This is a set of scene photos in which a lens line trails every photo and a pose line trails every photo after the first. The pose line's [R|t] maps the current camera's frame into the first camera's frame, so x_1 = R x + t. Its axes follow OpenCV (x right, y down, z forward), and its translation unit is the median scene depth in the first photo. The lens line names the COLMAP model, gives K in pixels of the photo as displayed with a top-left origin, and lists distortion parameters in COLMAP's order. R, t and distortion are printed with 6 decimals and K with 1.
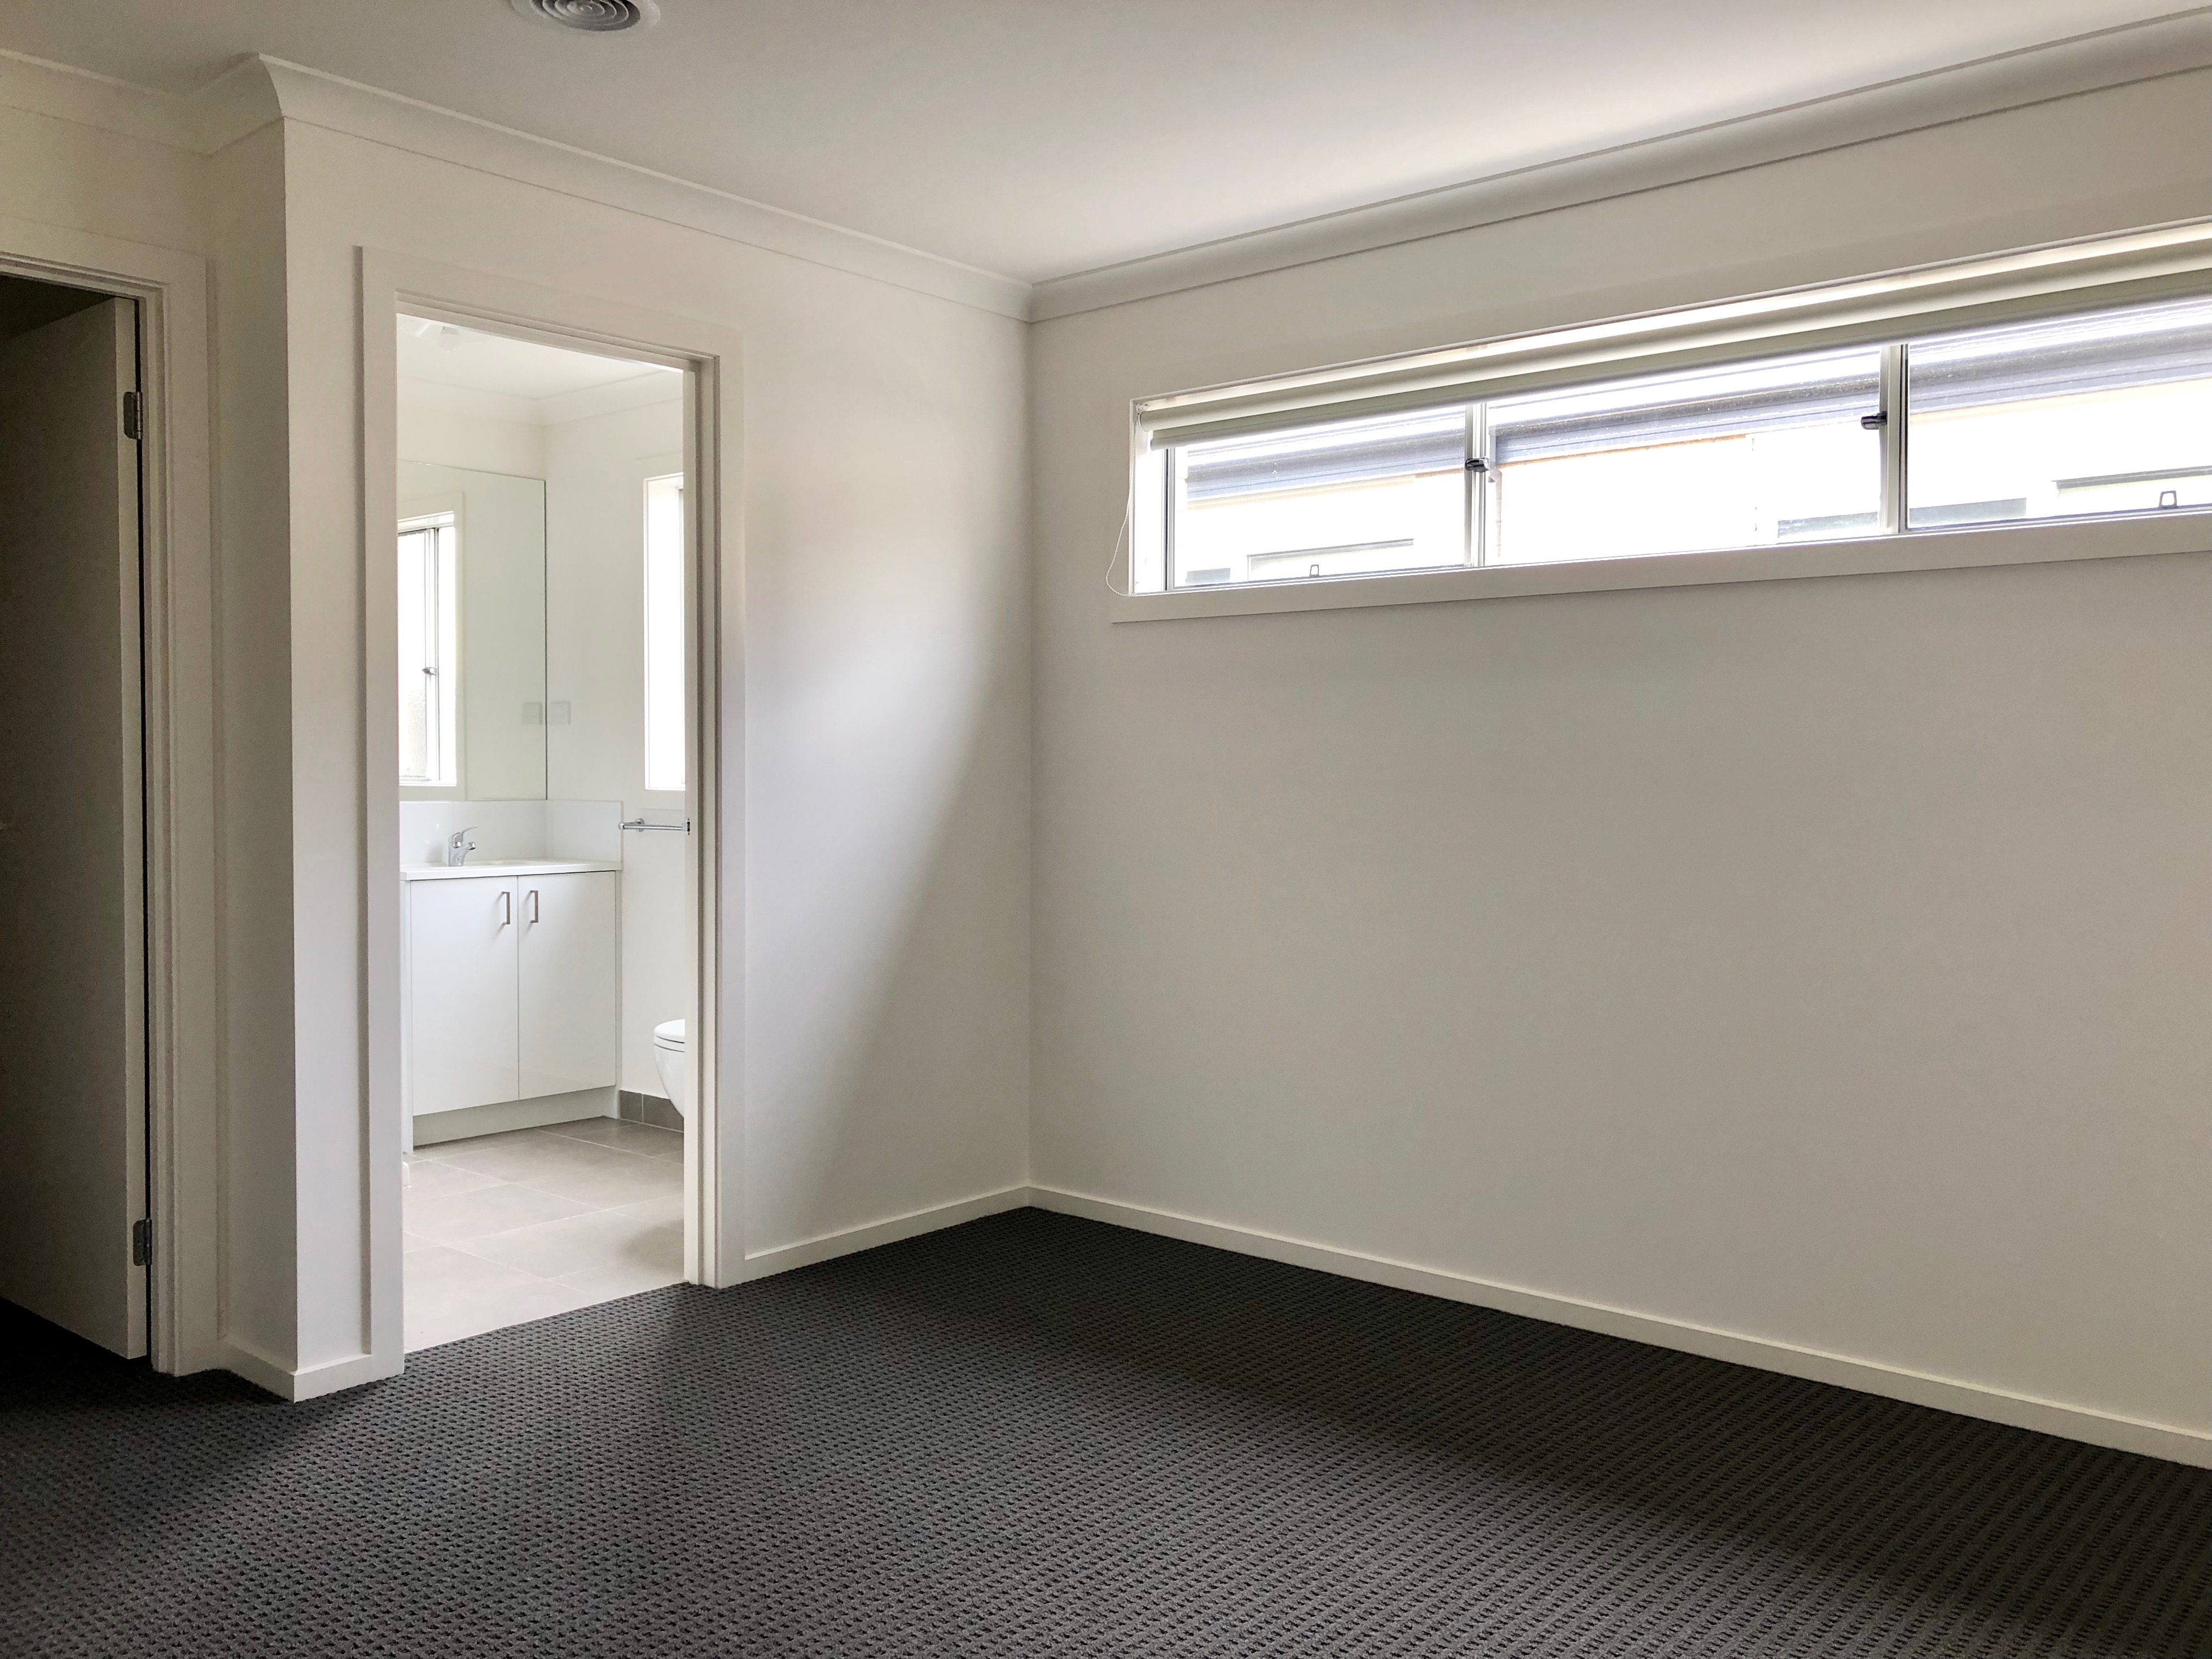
lens RADIAL K [[1809.8, 0, 1095.0], [0, 1809.8, 815.3], [0, 0, 1]] dist [-0.012096, -0.004696]
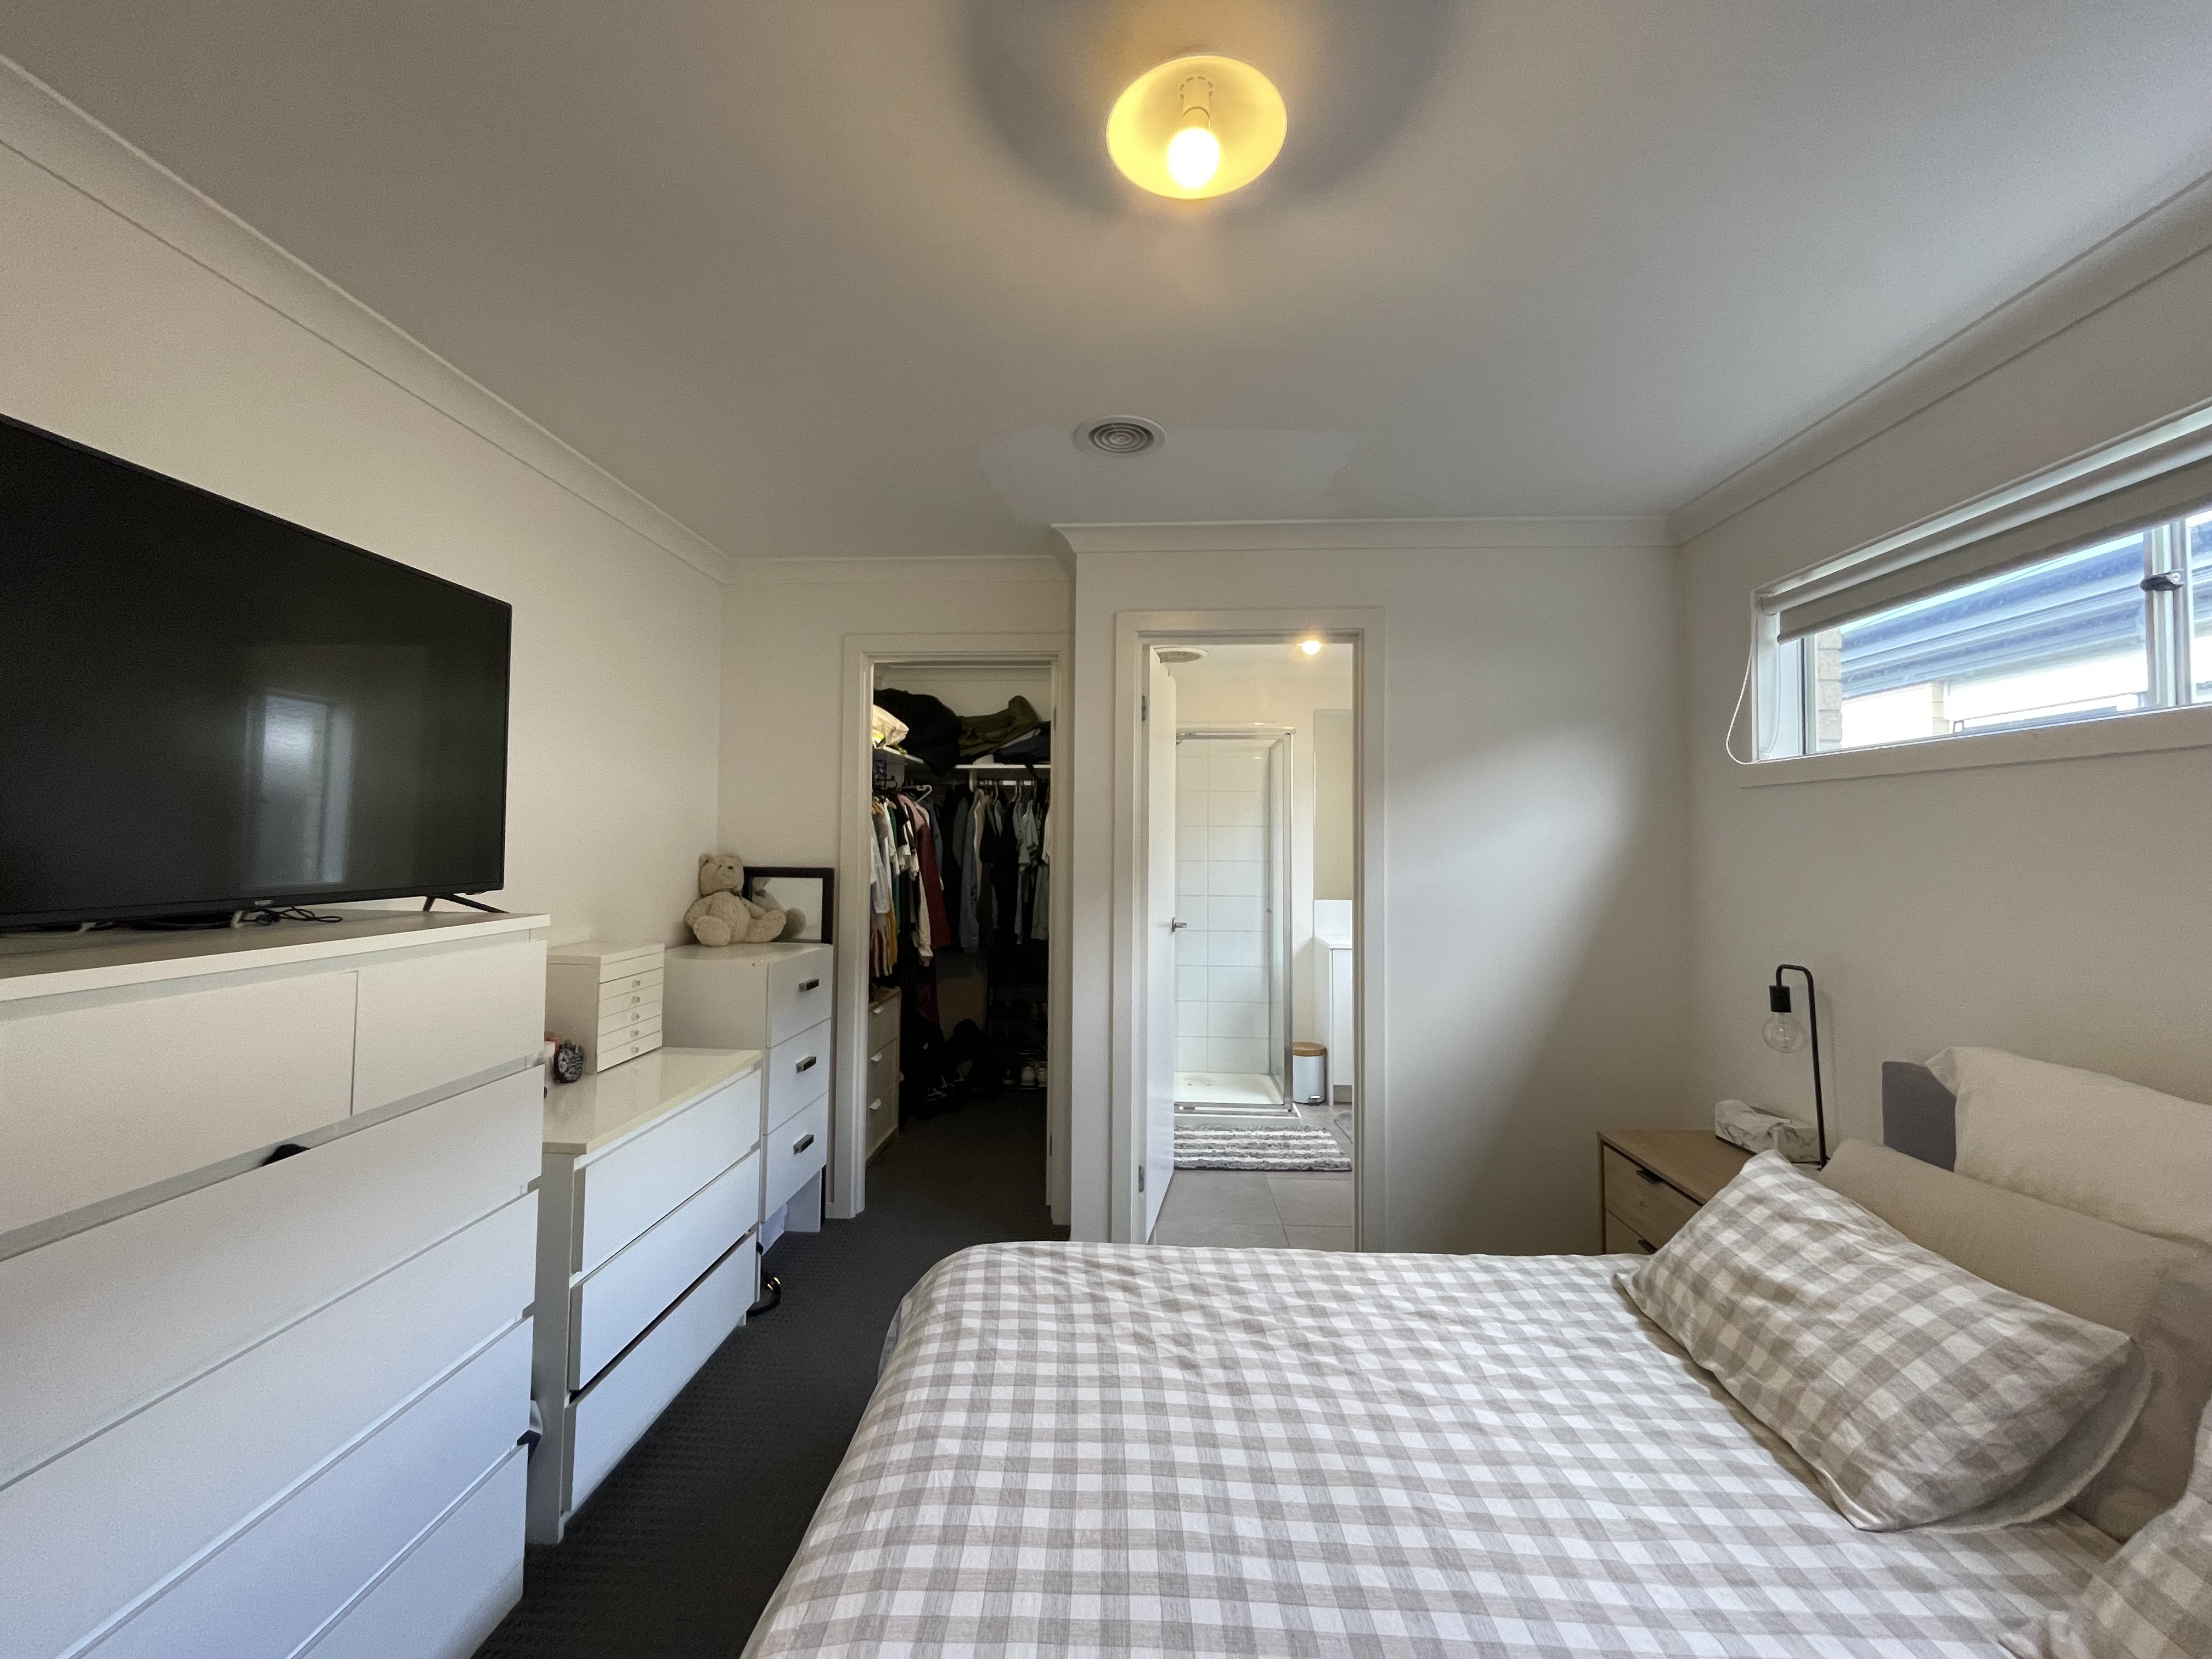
lens RADIAL K [[897.0, 0, 1091.6], [0, 897.0, 820.1], [0, 0, 1]] dist [0.000841, -0.002071]
pose [[0.604723, -0.023148, -0.796099, 0.173499], [-0.023152, 0.998644, -0.046624, -0.042237], [0.796099, 0.046626, 0.603367, 0.279800]]
